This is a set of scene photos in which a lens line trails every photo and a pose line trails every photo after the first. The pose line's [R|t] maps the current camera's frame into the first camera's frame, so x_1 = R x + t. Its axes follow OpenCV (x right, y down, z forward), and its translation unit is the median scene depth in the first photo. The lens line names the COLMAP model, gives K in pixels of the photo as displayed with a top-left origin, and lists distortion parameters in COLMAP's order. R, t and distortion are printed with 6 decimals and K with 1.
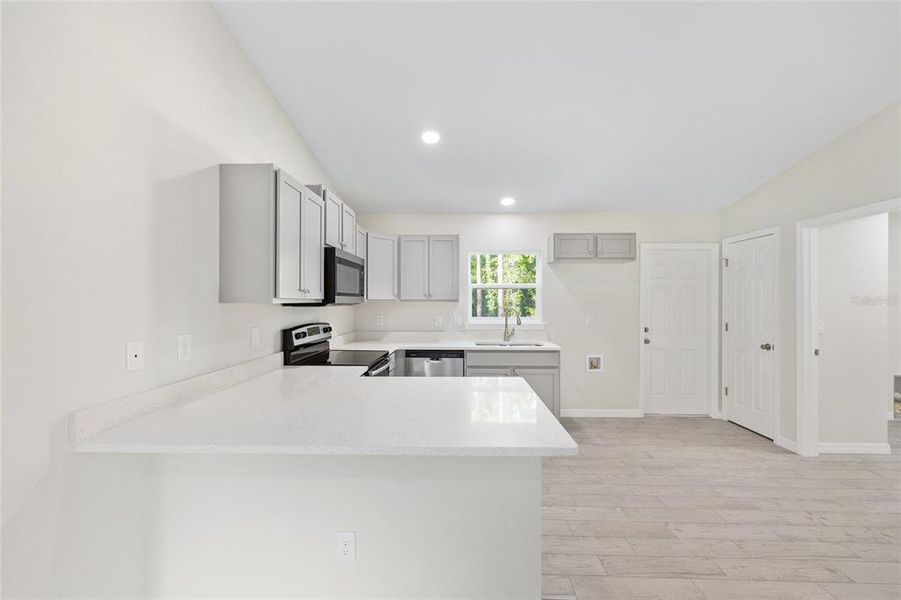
lens RADIAL K [[361.0, 0, 450.3], [0, 361.0, 302.6], [0, 0, 1]] dist [-0.002180, 0.001242]
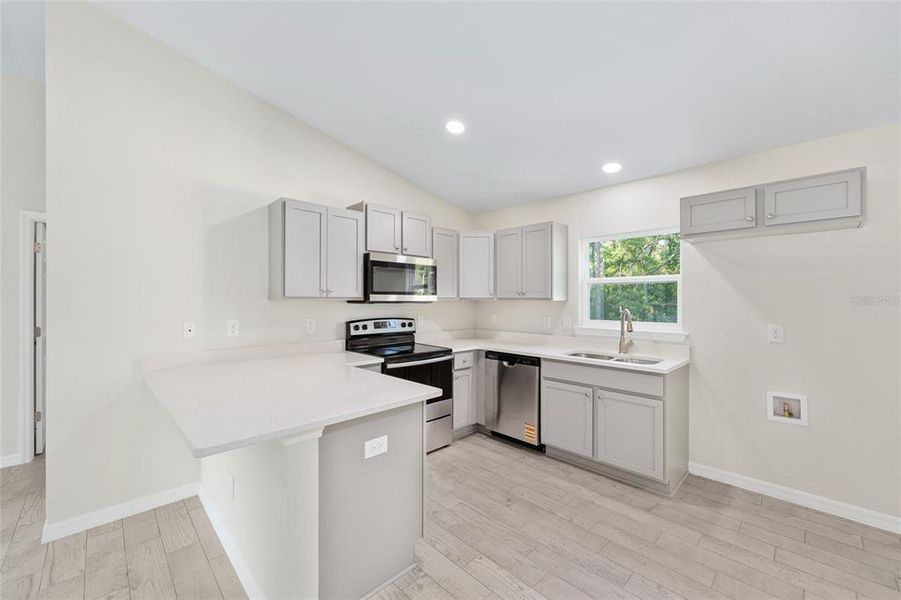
lens RADIAL K [[361.0, 0, 450.8], [0, 361.0, 299.5], [0, 0, 1]] dist [-0.002180, 0.001242]
pose [[0.722912, 0.001743, -0.690938, 0.515058], [-0.005765, 0.999977, -0.003509, -0.000335], [0.690916, 0.006520, 0.722905, 0.263061]]
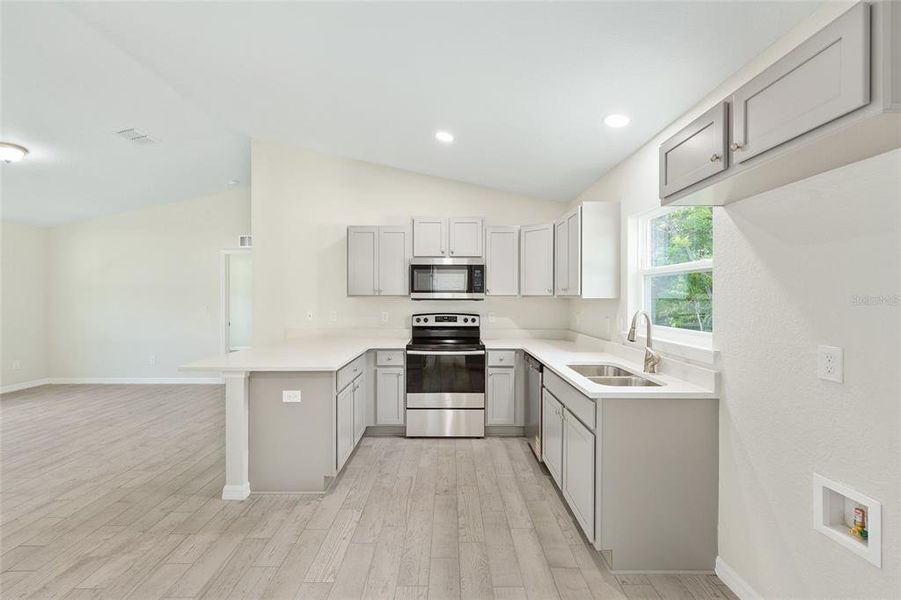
lens RADIAL K [[361.0, 0, 451.2], [0, 361.0, 299.7], [0, 0, 1]] dist [-0.002180, 0.001242]
pose [[0.033085, 0.008033, -0.999420, 0.842615], [-0.006048, 0.999951, 0.007837, -0.003395], [0.999434, 0.005785, 0.033132, 0.853351]]
